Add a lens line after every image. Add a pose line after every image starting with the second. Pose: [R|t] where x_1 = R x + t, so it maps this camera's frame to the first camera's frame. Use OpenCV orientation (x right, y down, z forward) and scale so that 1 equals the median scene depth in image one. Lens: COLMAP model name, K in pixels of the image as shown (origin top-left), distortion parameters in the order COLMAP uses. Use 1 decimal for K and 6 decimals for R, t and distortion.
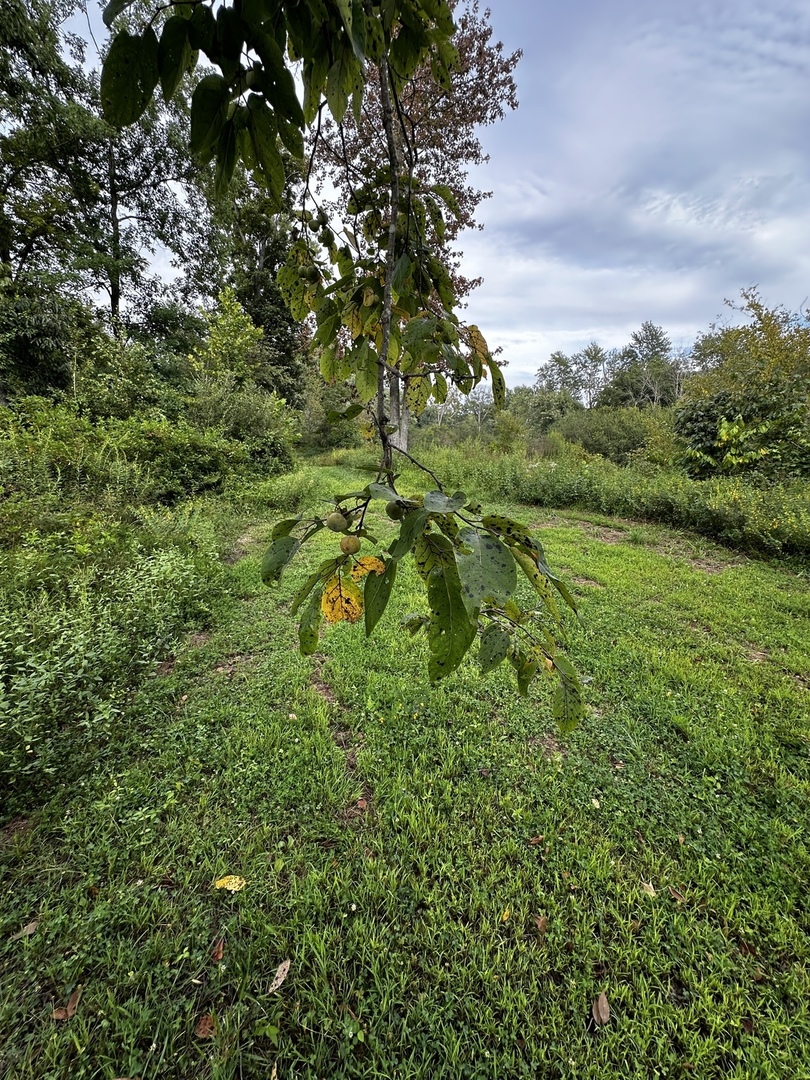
lens RADIAL K [[431.8, 0, 404.2], [0, 431.8, 538.1], [0, 0, 1]] dist [-0.004419, 0.001560]
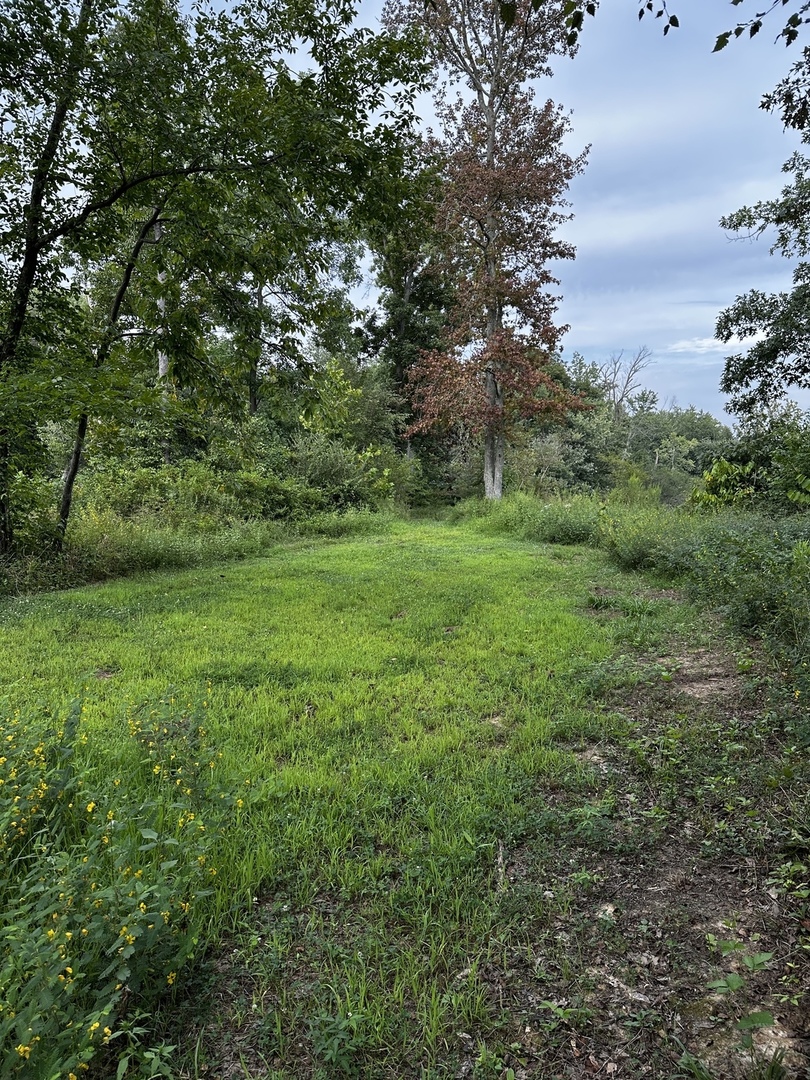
lens RADIAL K [[760.1, 0, 401.0], [0, 760.1, 540.7], [0, 0, 1]] dist [0.054198, -0.059911]
pose [[0.922318, 0.017476, -0.386035, 0.776280], [-0.082757, 0.984733, -0.153144, 0.272644], [0.377465, 0.173195, 0.909683, -0.982856]]
